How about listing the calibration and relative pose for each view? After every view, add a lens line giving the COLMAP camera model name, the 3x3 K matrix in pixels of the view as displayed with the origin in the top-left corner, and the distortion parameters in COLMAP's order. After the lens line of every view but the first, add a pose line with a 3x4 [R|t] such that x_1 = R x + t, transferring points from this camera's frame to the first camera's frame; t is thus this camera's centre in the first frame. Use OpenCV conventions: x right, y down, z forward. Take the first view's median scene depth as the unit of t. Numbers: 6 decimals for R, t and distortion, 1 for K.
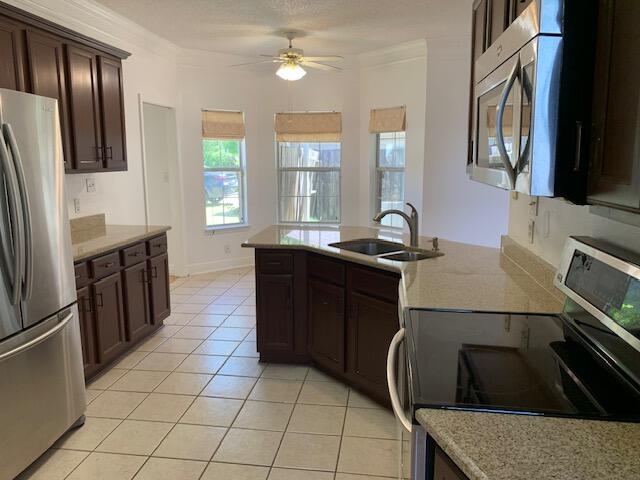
lens RADIAL K [[497.9, 0, 320.0], [0, 497.9, 240.0], [0, 0, 1]] dist [0.045870, -0.006065]
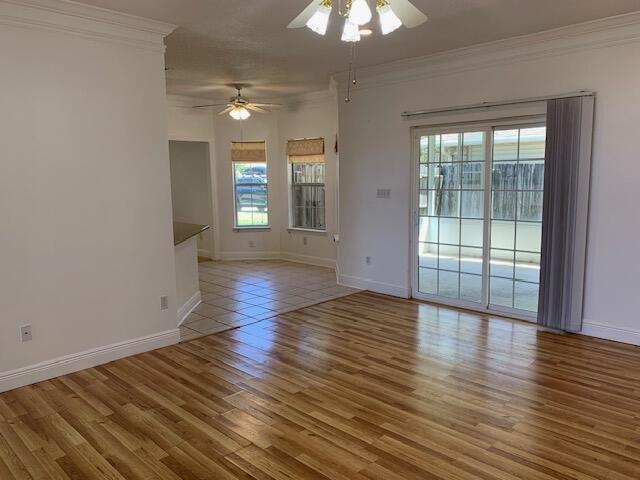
lens RADIAL K [[497.9, 0, 320.0], [0, 497.9, 240.0], [0, 0, 1]] dist [0.045870, -0.006065]
pose [[0.797636, 0.072317, -0.598788, 0.768494], [-0.089871, 0.995953, 0.000568, -0.011156], [0.596406, 0.053361, 0.800908, 0.050429]]
